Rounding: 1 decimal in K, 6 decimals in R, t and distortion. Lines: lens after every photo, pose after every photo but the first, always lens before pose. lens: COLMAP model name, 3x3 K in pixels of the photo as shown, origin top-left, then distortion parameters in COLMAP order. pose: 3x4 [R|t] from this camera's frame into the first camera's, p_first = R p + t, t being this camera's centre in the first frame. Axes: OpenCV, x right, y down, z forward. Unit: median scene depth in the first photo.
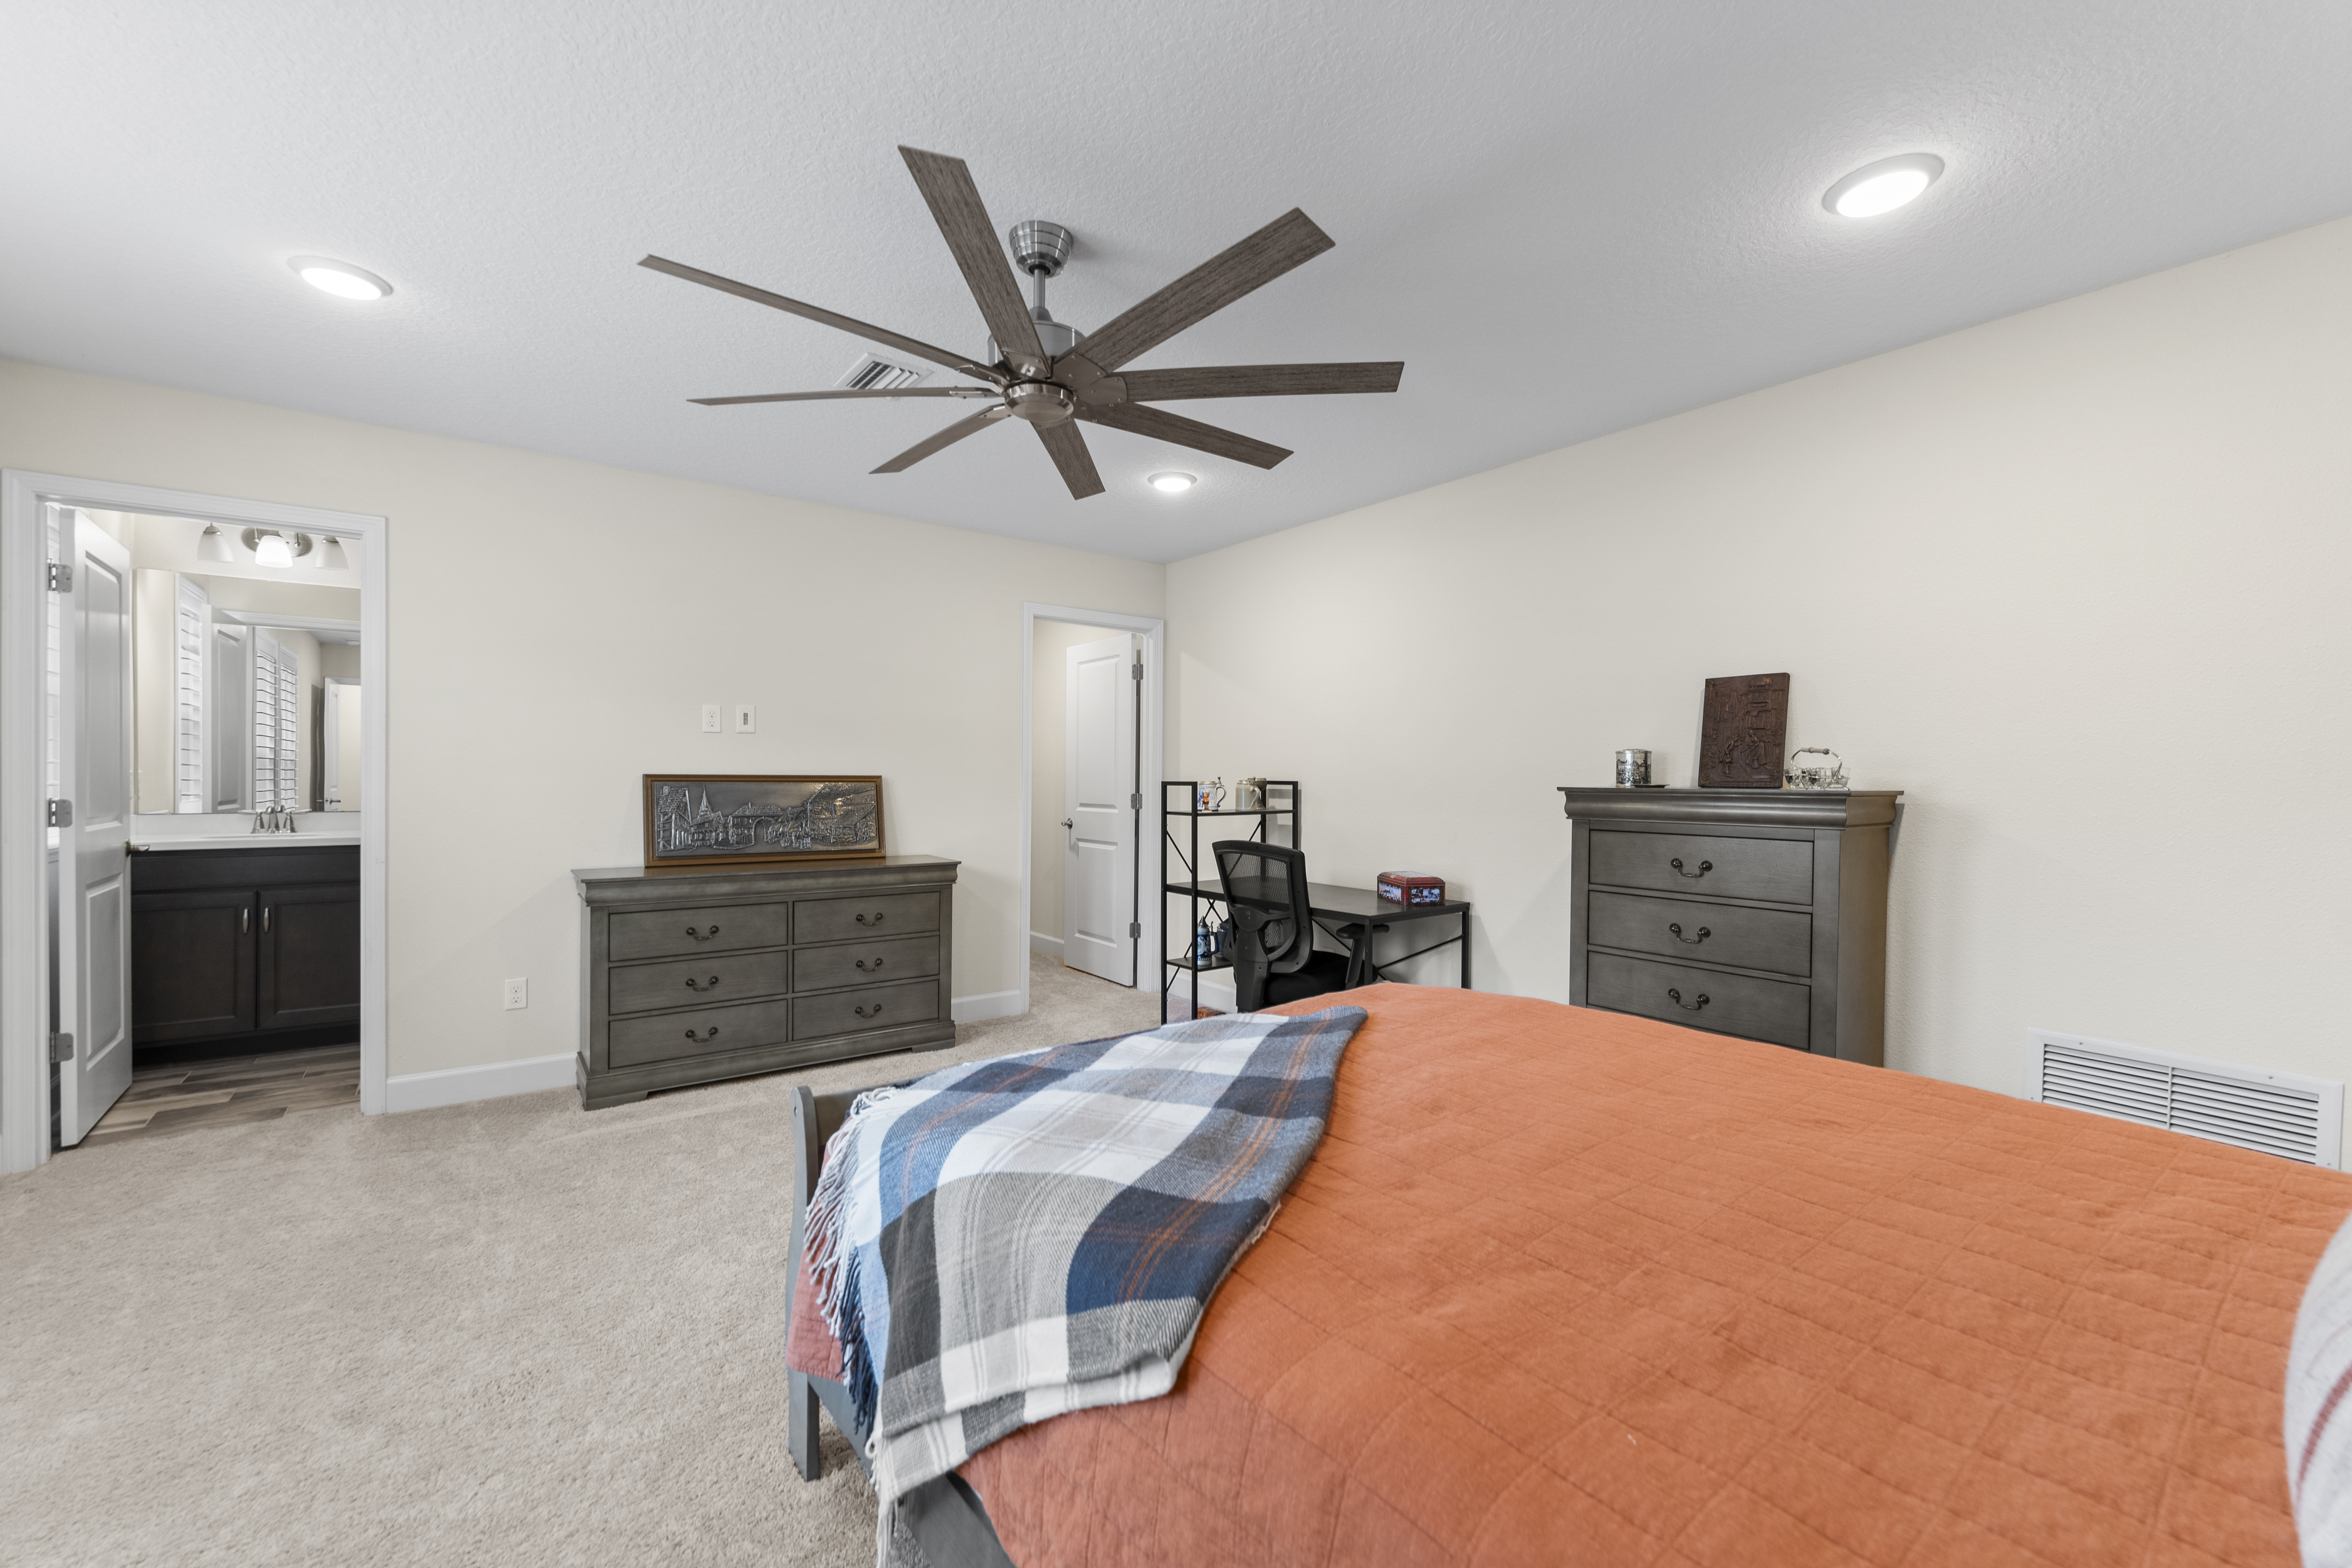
lens RADIAL K [[961.2, 0, 1159.3], [0, 961.2, 784.2], [0, 0, 1]] dist [0.006799, -0.000038]
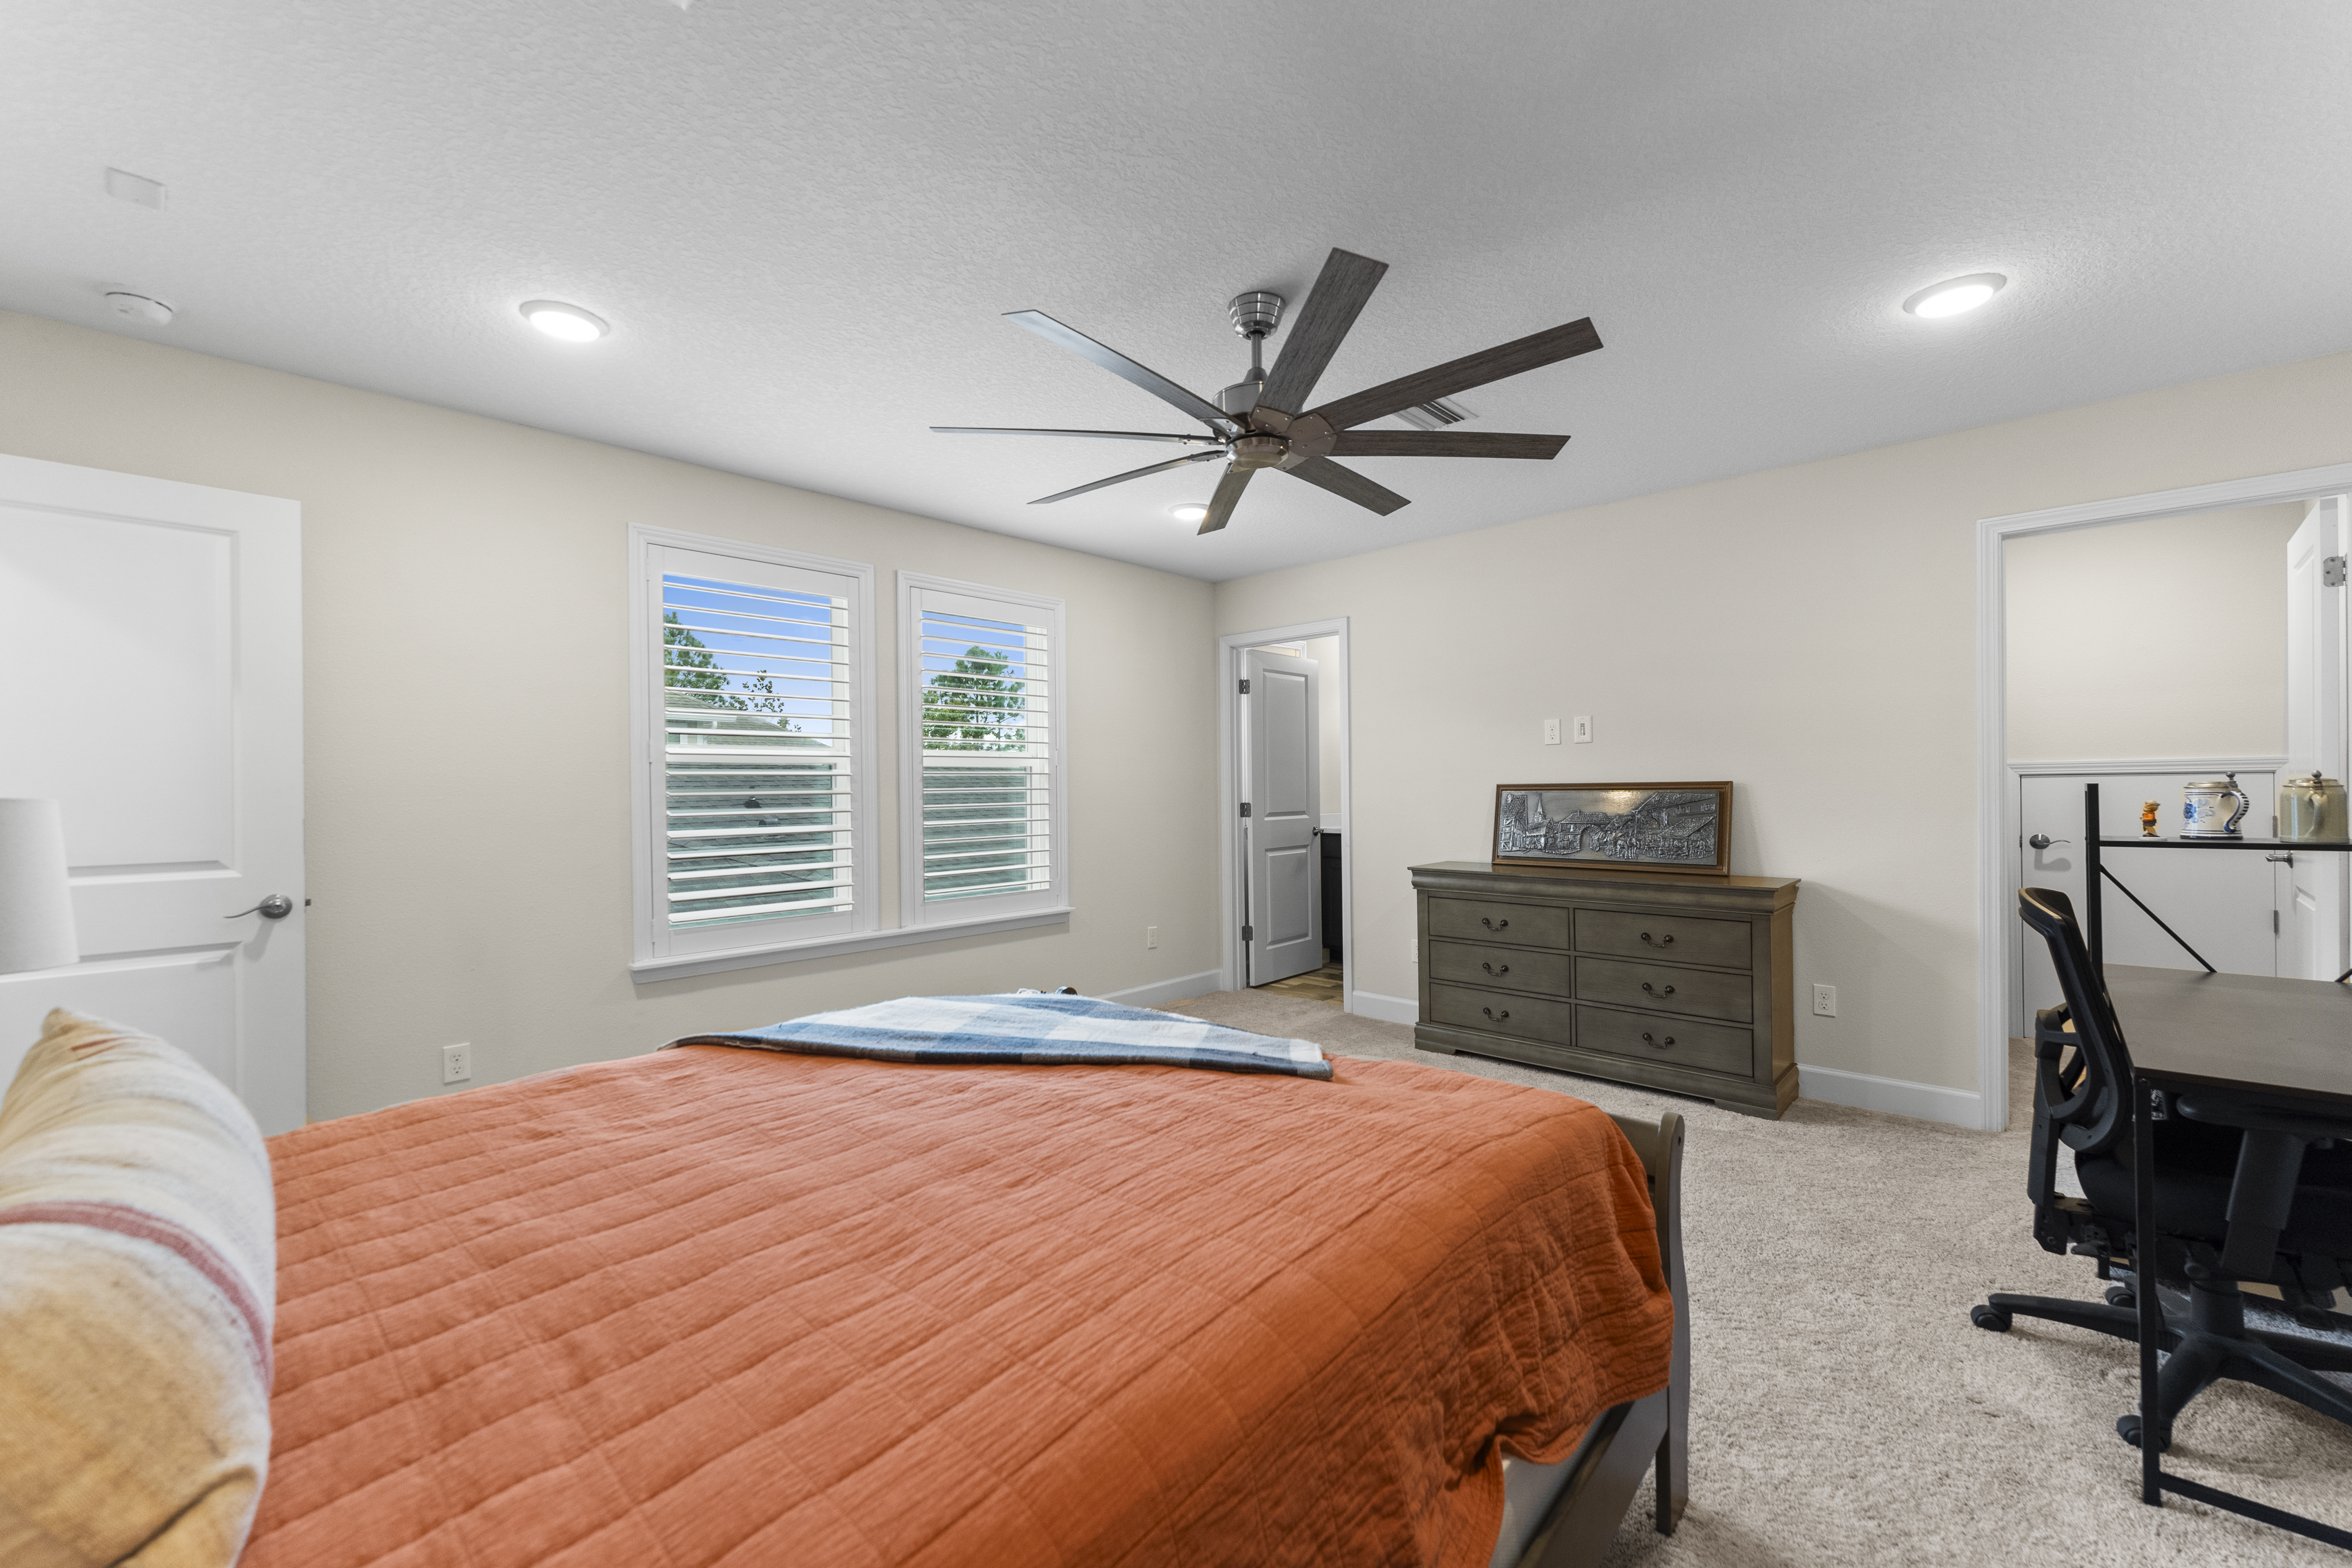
lens RADIAL K [[961.2, 0, 1161.2], [0, 961.2, 786.9], [0, 0, 1]] dist [0.006799, -0.000038]
pose [[0.170377, -0.009652, -0.985332, 0.539597], [0.004174, 0.999950, -0.009073, 0.001792], [0.985370, -0.002567, 0.170409, 0.397881]]
